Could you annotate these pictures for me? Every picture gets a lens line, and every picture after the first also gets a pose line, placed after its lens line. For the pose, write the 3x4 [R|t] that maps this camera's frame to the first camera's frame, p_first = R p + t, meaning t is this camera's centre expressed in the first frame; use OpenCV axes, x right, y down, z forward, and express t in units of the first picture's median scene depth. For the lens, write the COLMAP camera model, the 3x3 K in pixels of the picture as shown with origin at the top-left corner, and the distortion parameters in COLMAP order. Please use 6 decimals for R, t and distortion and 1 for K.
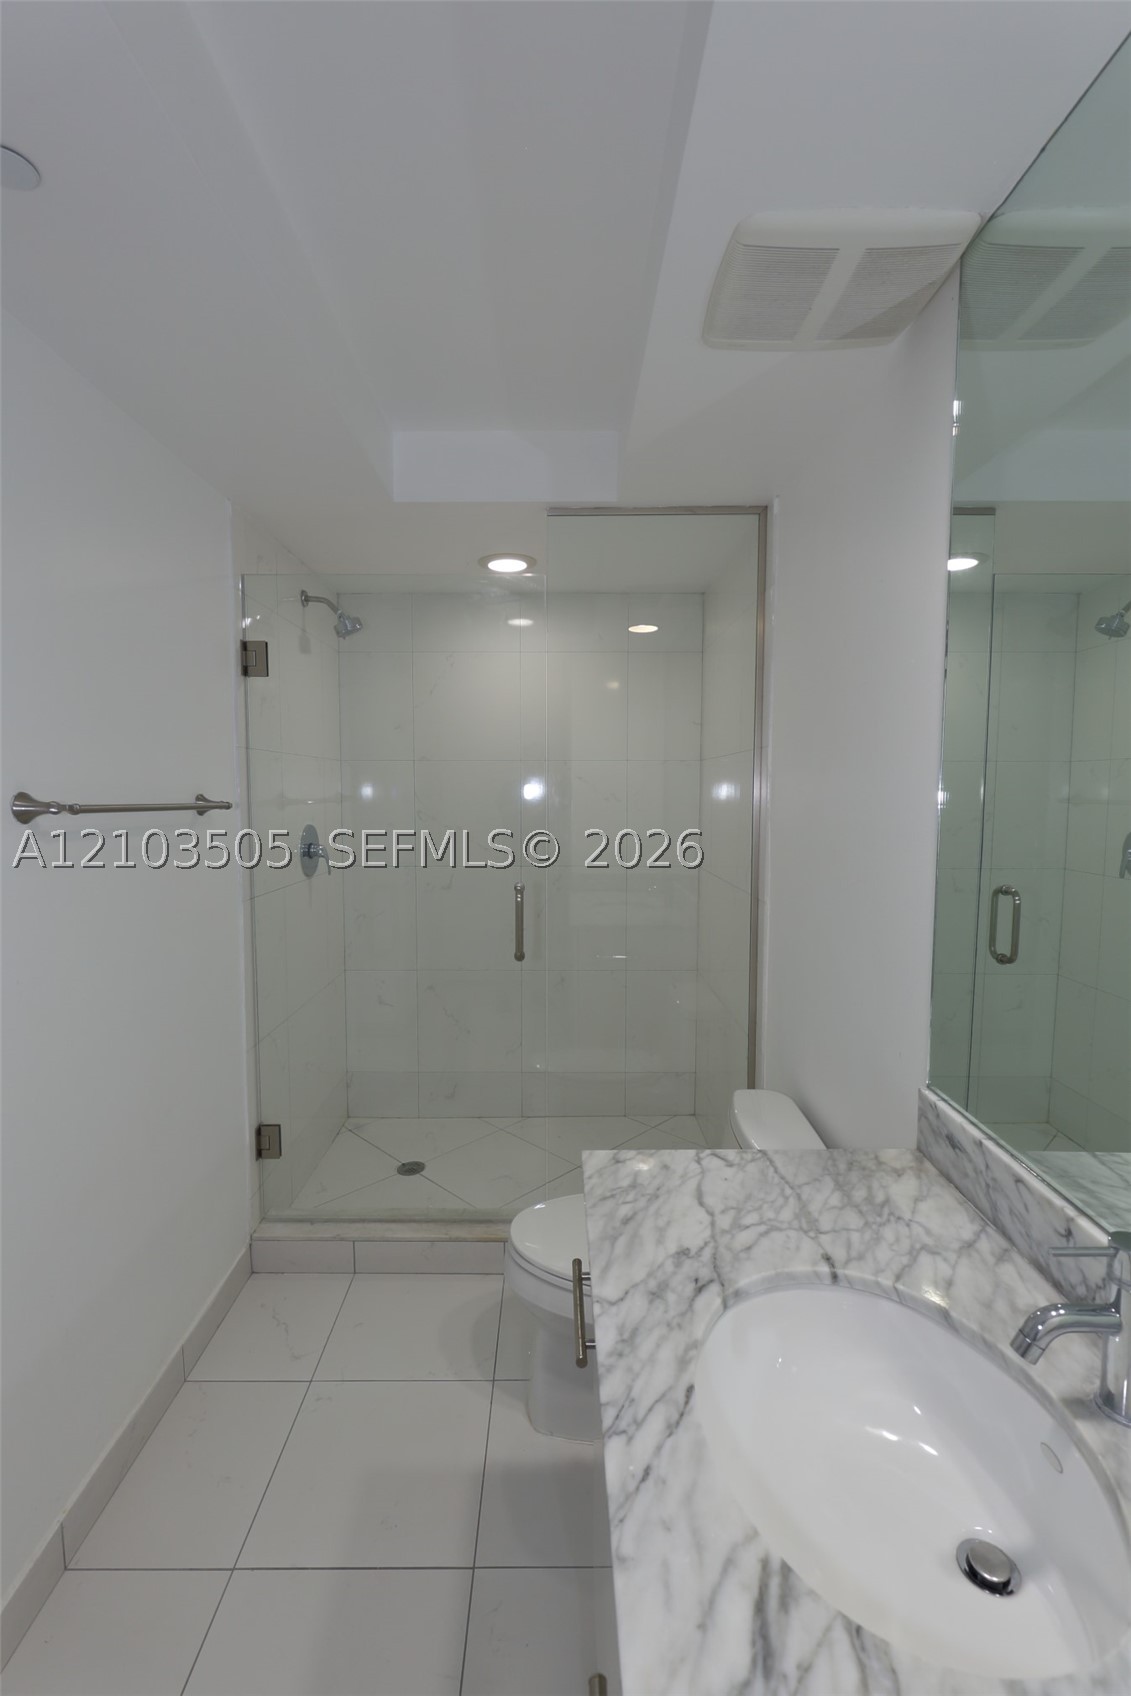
lens RADIAL K [[763.8, 0, 565.5], [0, 763.8, 848.0], [0, 0, 1]] dist [0.001047, 0.000096]
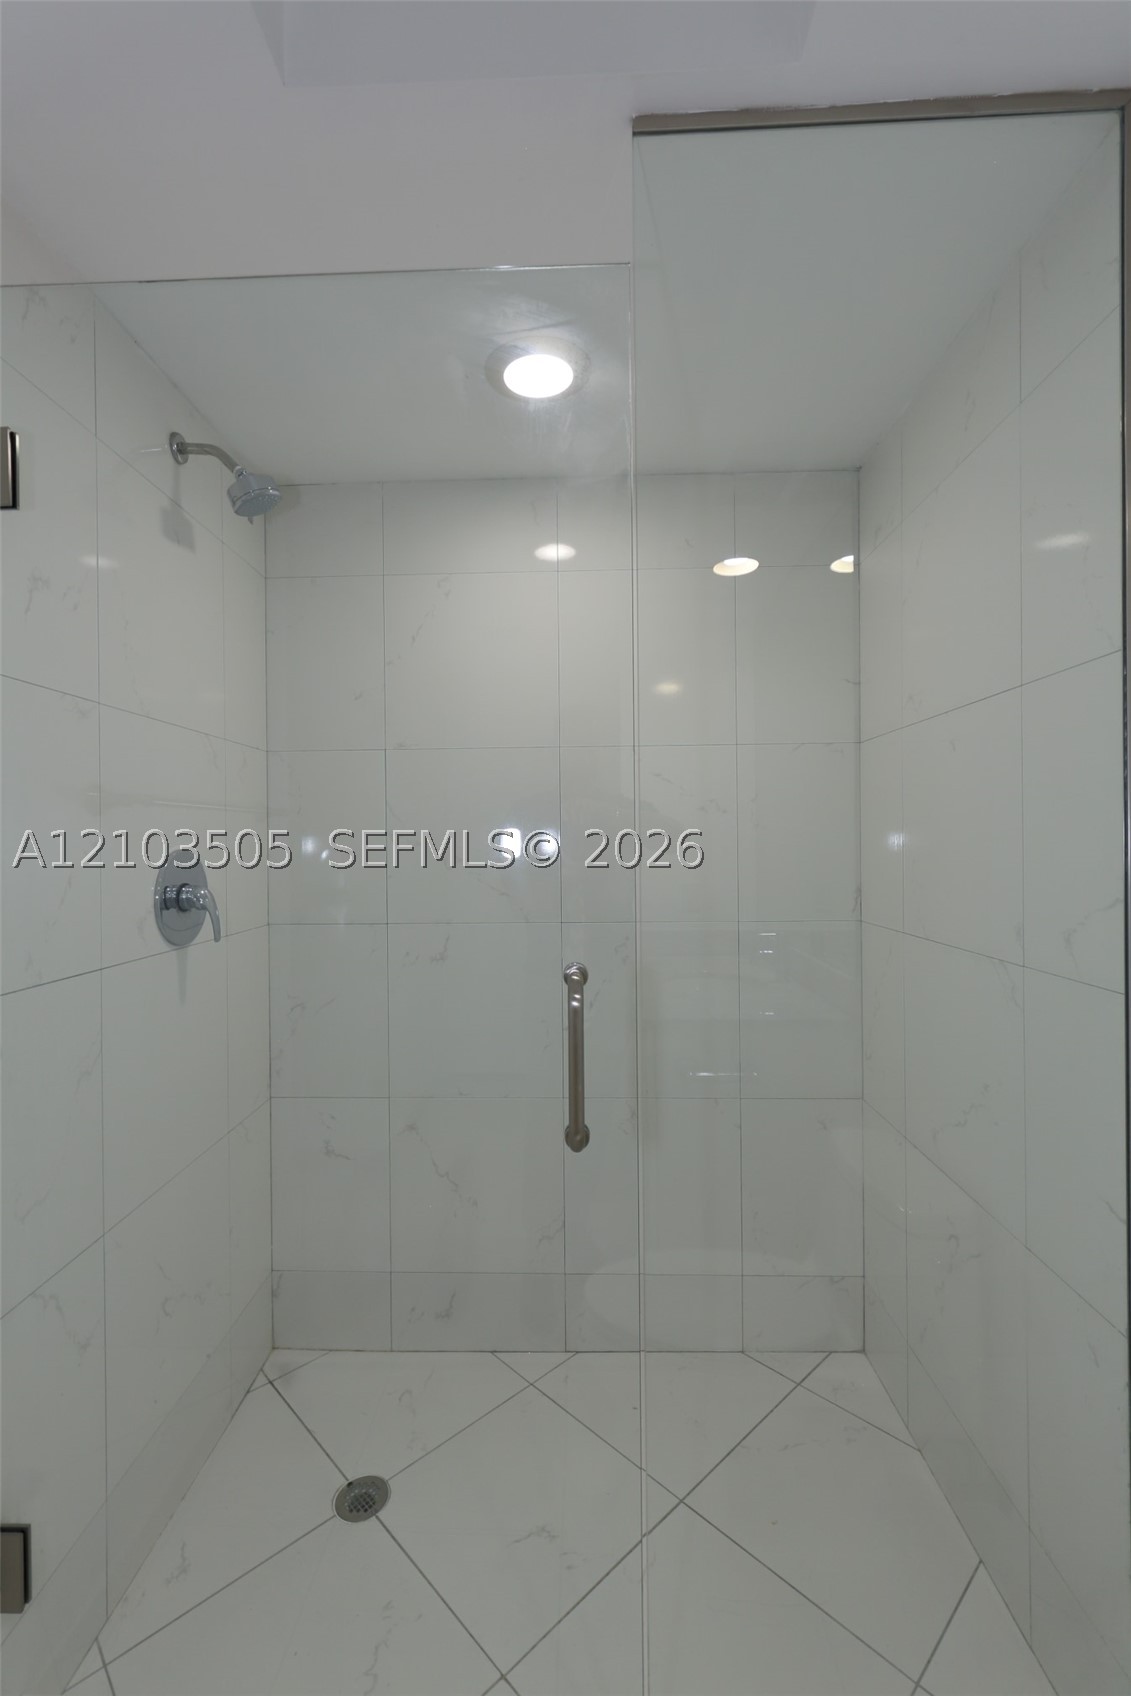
lens RADIAL K [[763.8, 0, 565.5], [0, 763.8, 848.0], [0, 0, 1]] dist [0.001047, 0.000096]
pose [[0.999534, -0.010360, -0.028710, -0.042618], [0.008431, 0.997750, -0.066508, 0.006501], [0.029335, 0.066235, 0.997373, 0.453723]]
